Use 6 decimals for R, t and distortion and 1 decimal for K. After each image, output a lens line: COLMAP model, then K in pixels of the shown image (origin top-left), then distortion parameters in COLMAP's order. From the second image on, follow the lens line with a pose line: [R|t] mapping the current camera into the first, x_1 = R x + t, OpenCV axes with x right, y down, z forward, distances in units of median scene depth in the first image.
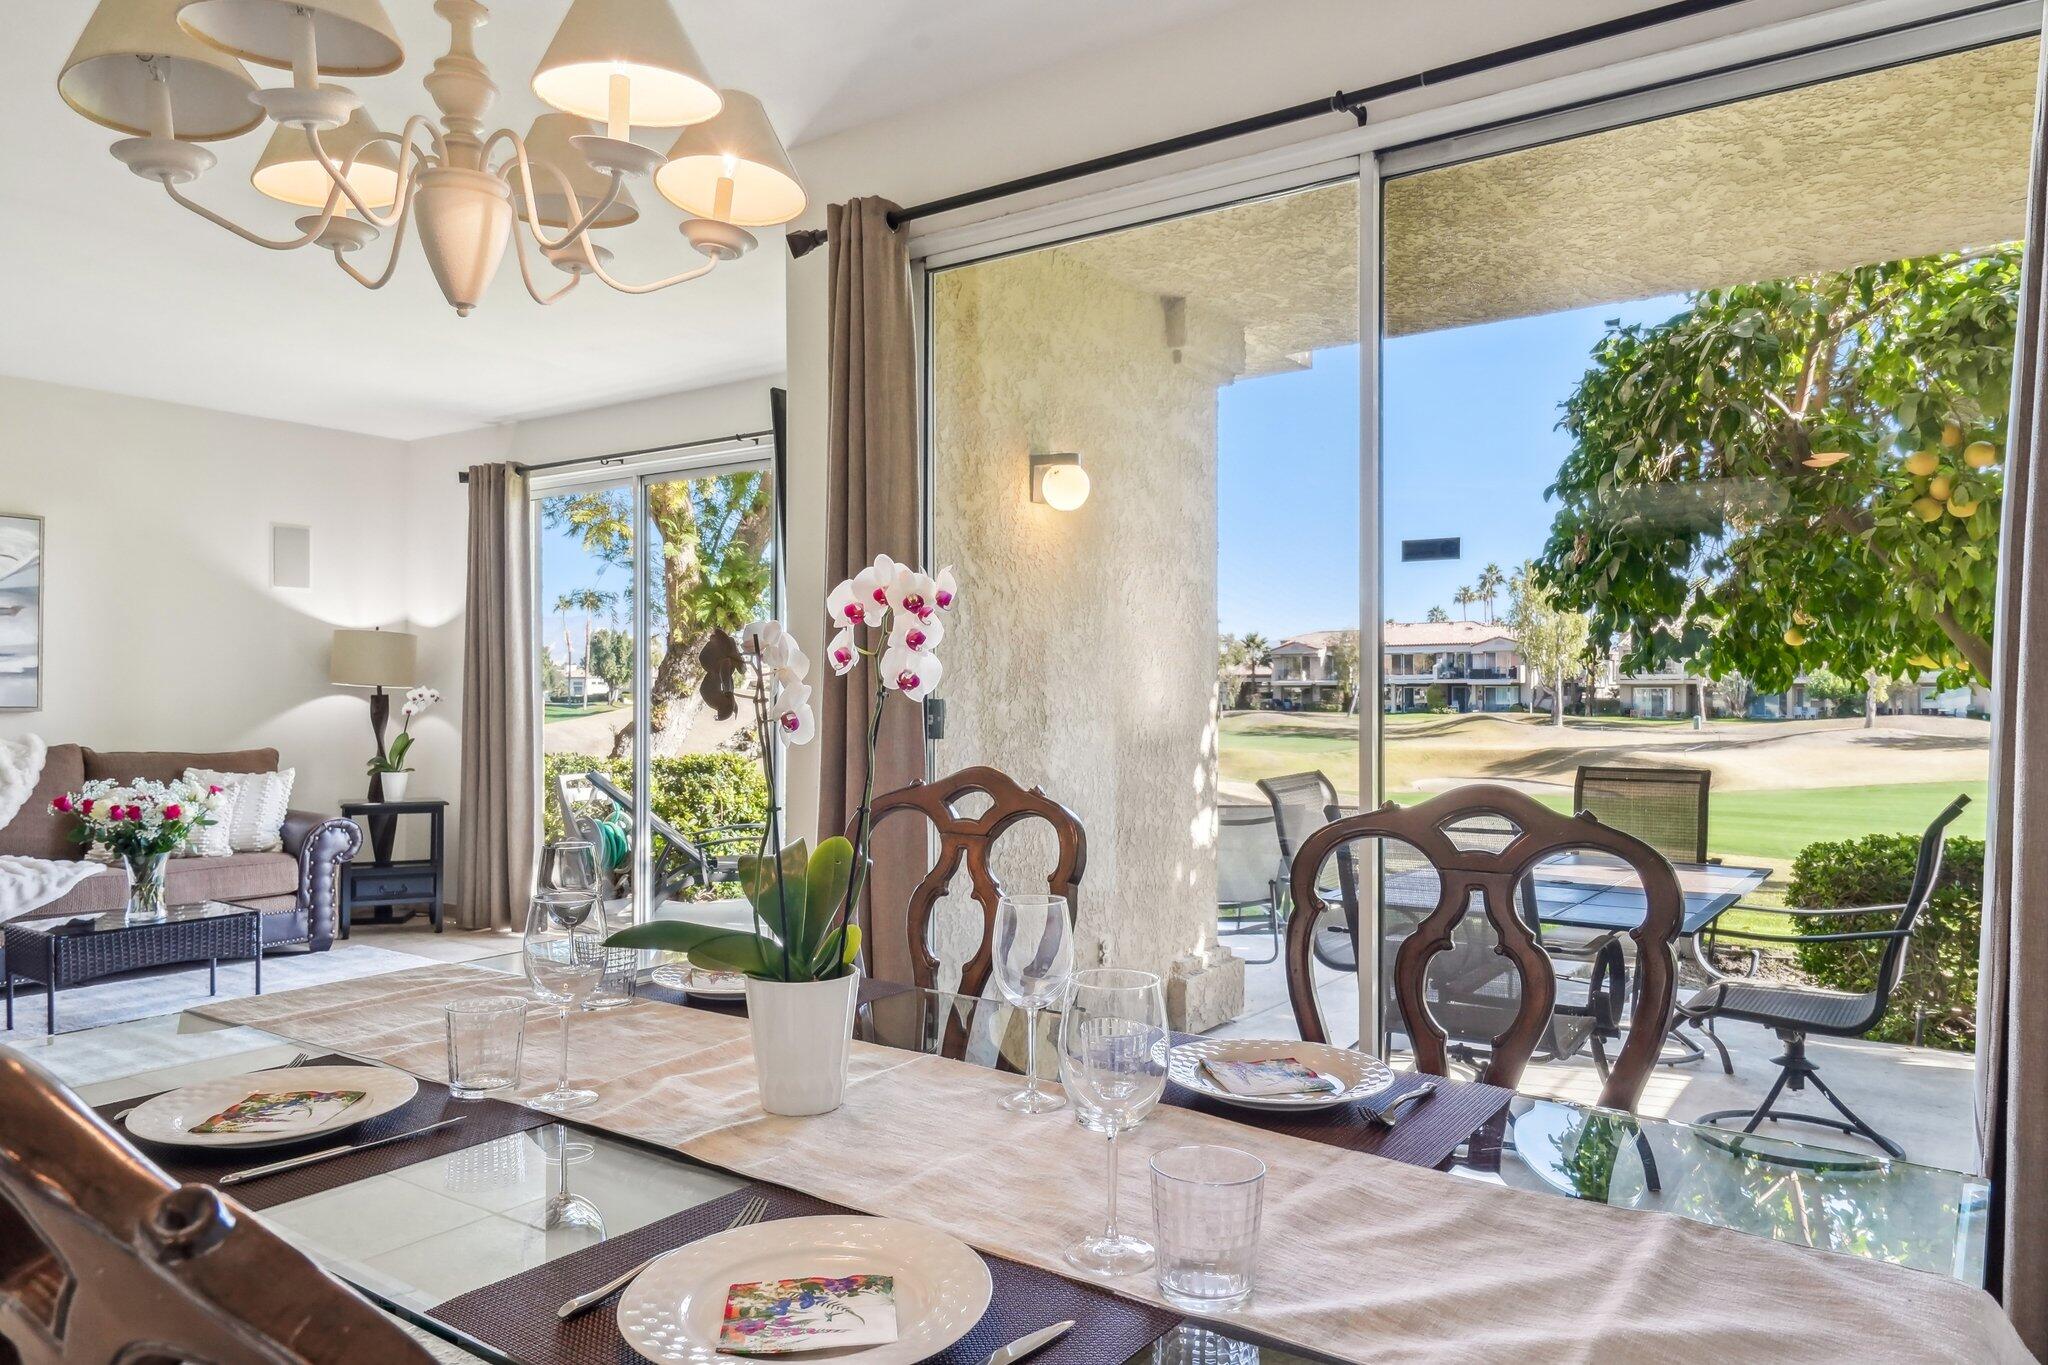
lens RADIAL K [[1372.7, 0, 1024.0], [0, 1372.7, 682.5], [0, 0, 1]] dist [0.007131, -0.000857]
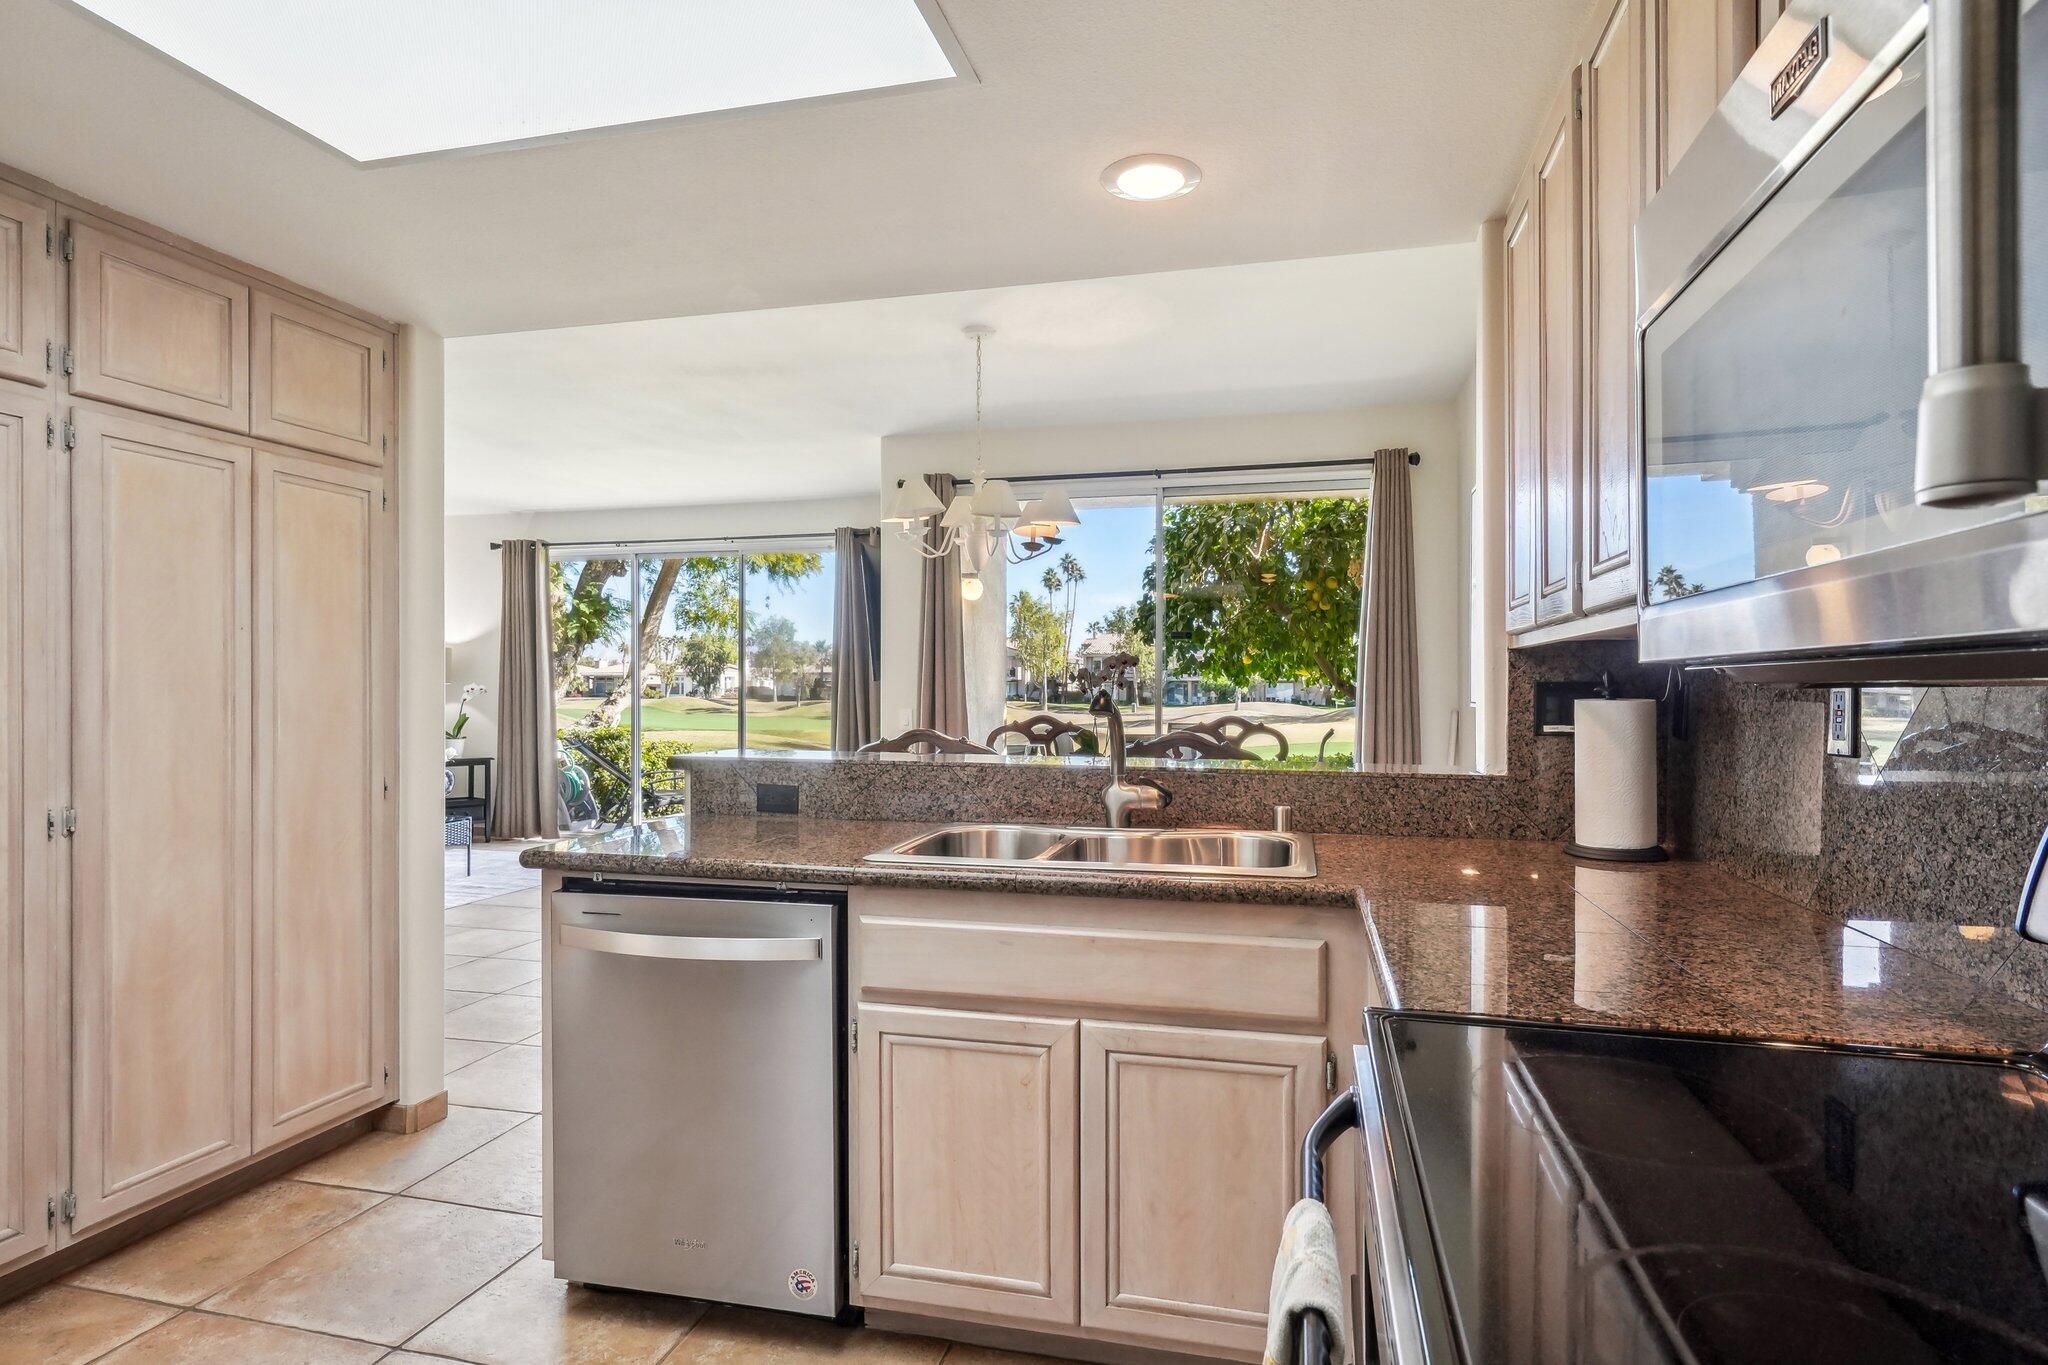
lens RADIAL K [[1082.7, 0, 1026.0], [0, 1082.7, 690.3], [0, 0, 1]] dist [-0.000623, -0.000306]
pose [[0.935108, -0.000455, 0.354363, -0.284302], [-0.003374, 0.999942, 0.010187, -0.003238], [-0.354347, -0.010722, 0.935053, -0.341590]]
